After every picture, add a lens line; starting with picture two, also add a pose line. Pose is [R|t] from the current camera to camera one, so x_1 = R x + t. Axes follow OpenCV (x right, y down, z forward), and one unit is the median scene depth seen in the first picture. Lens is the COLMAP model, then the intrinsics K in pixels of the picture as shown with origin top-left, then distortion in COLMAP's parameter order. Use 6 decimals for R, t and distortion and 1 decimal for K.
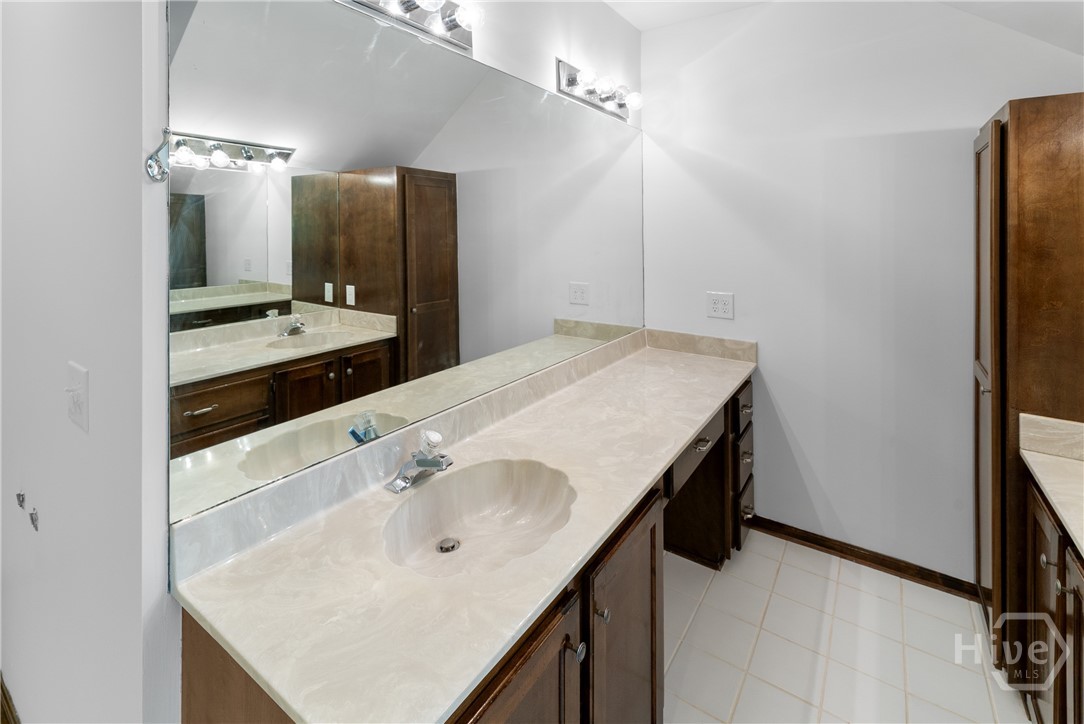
lens RADIAL K [[440.8, 0, 542.3], [0, 440.8, 359.3], [0, 0, 1]] dist [-0.000066, -0.000329]
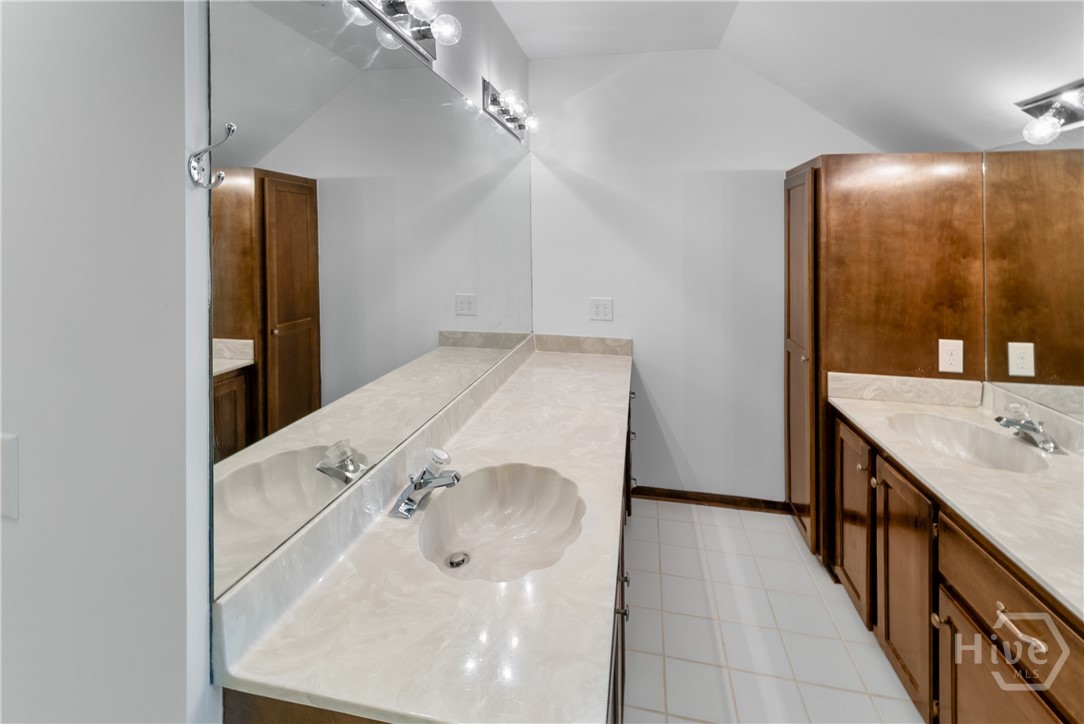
lens RADIAL K [[431.1, 0, 539.5], [0, 431.1, 373.2], [0, 0, 1]] dist [-0.000129, -0.000320]
pose [[0.930451, -0.102224, 0.351867, -0.199664], [0.097888, 0.994741, 0.030143, -0.006729], [-0.353098, 0.006397, 0.935565, 0.008289]]
